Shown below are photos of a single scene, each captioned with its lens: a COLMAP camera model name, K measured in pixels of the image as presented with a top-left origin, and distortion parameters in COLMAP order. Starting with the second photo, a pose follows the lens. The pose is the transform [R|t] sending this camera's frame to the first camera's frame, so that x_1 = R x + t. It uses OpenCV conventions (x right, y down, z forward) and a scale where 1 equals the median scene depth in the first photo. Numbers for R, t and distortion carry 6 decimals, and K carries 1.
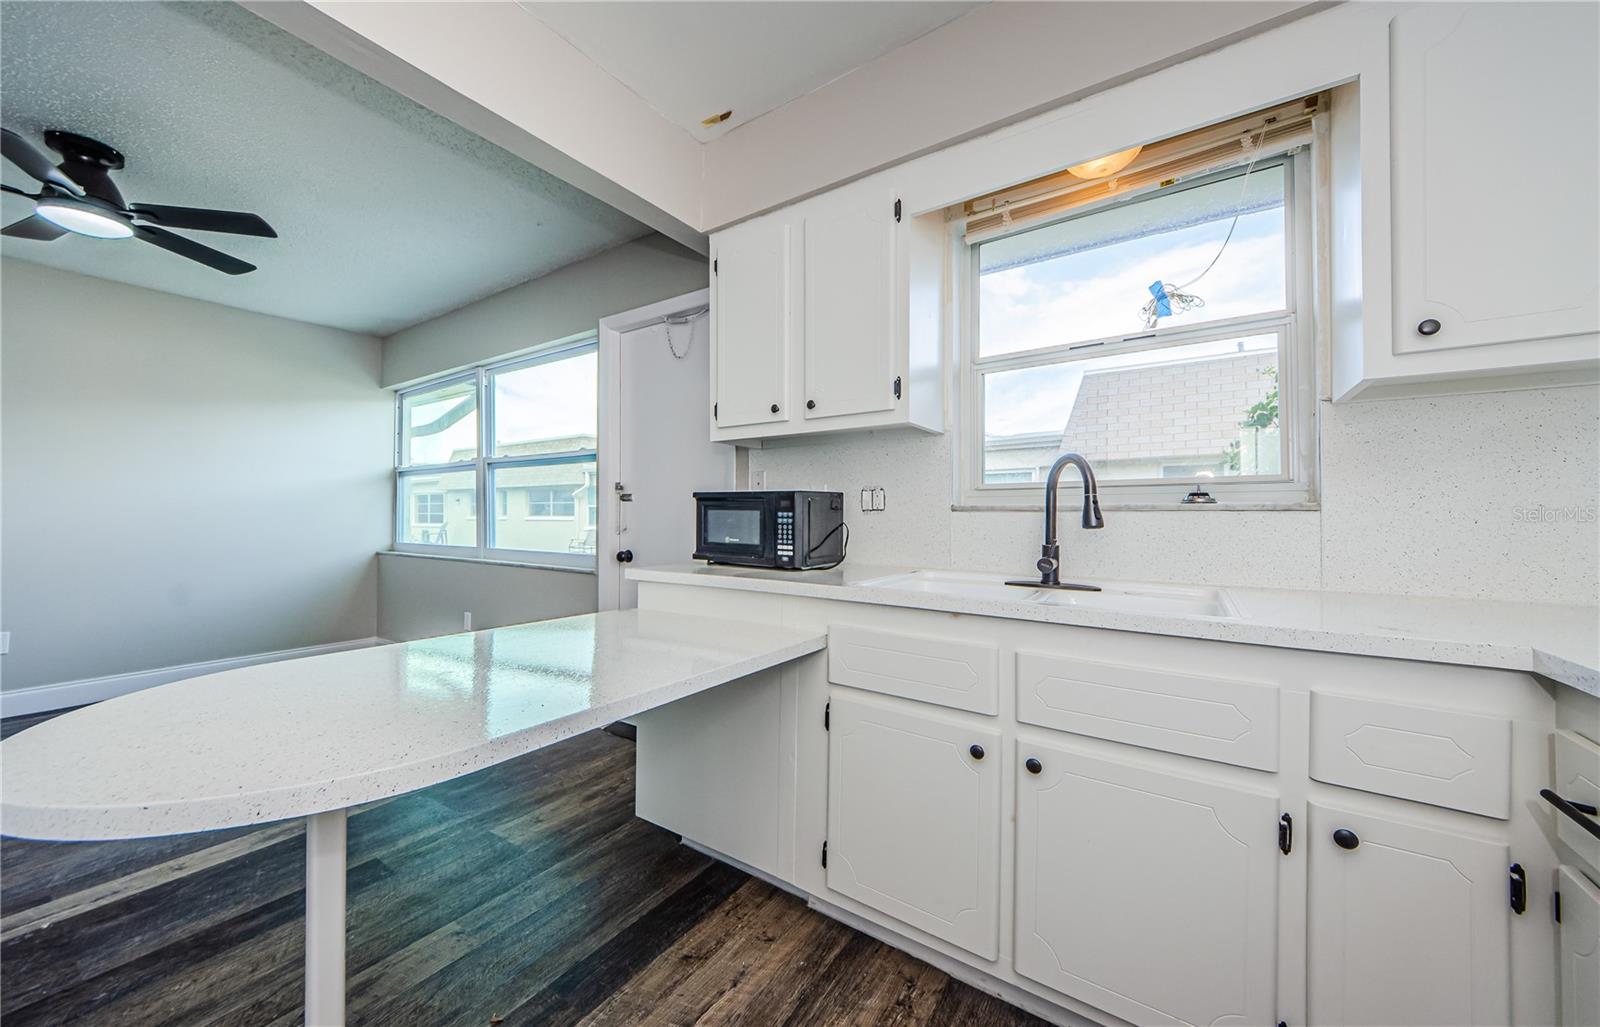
lens RADIAL K [[553.0, 0, 800.0], [0, 553.0, 513.5], [0, 0, 1]] dist [0.022553, -0.007778]
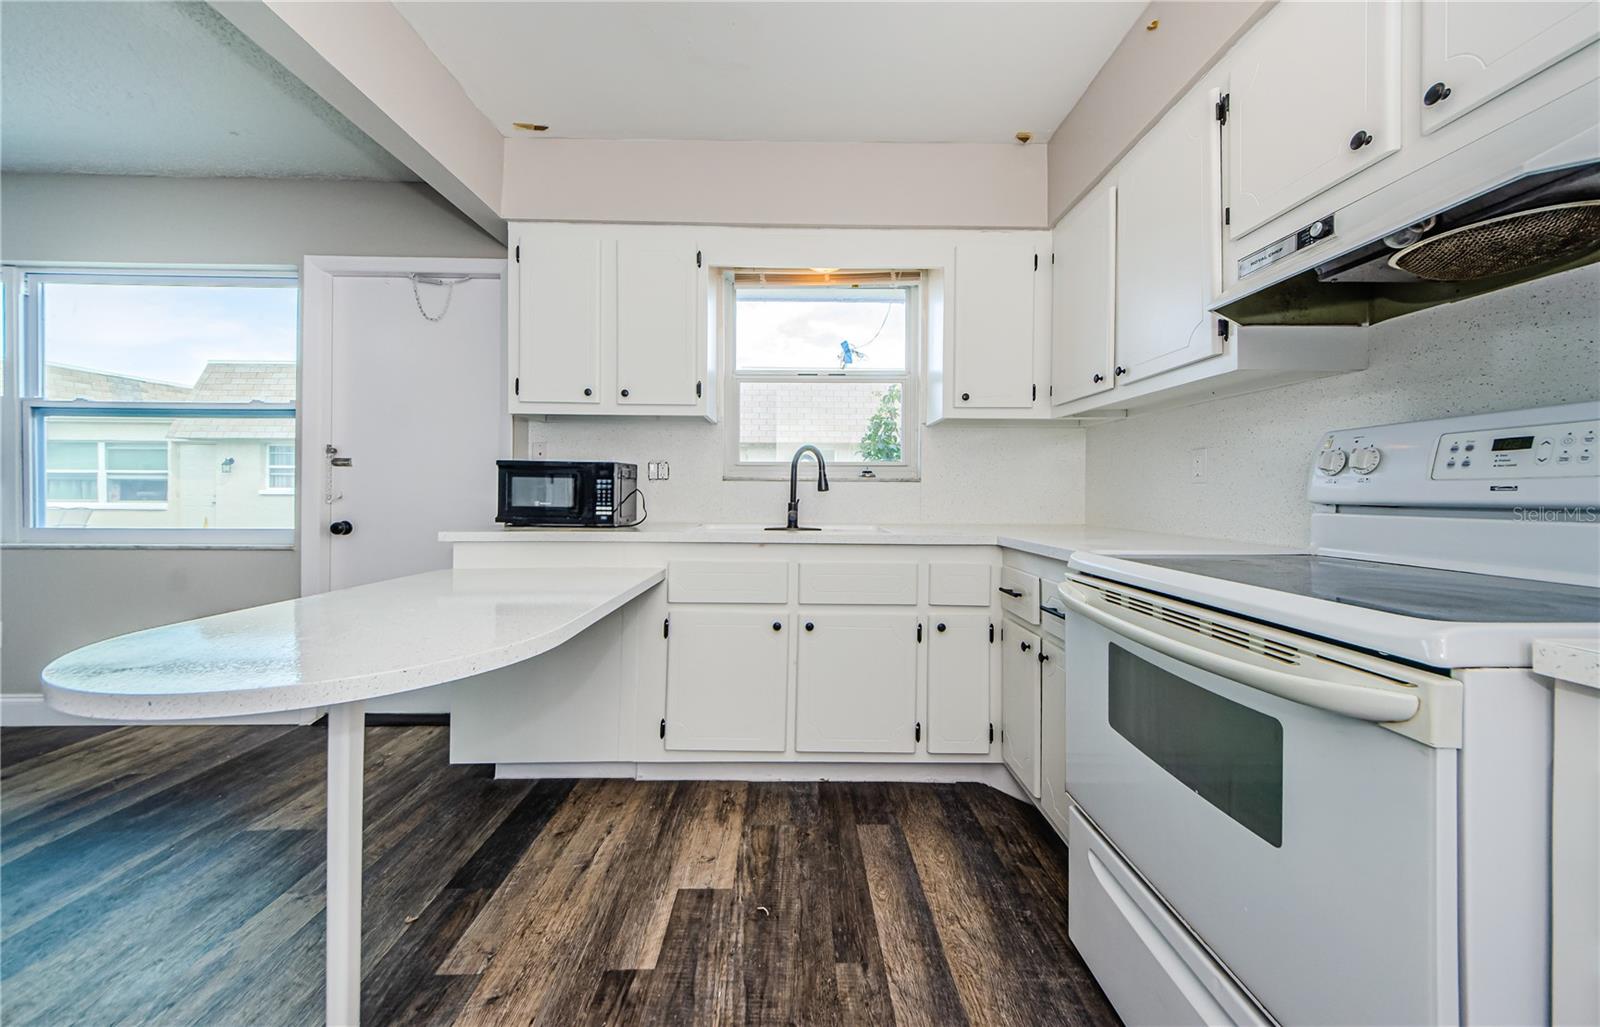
lens RADIAL K [[545.7, 0, 781.3], [0, 545.7, 493.1], [0, 0, 1]] dist [0.040898, -0.019593]
pose [[0.843941, 0.001346, 0.536434, -0.346495], [-0.007490, 0.999929, 0.009274, 0.013628], [-0.536384, -0.011844, 0.843891, -0.233253]]
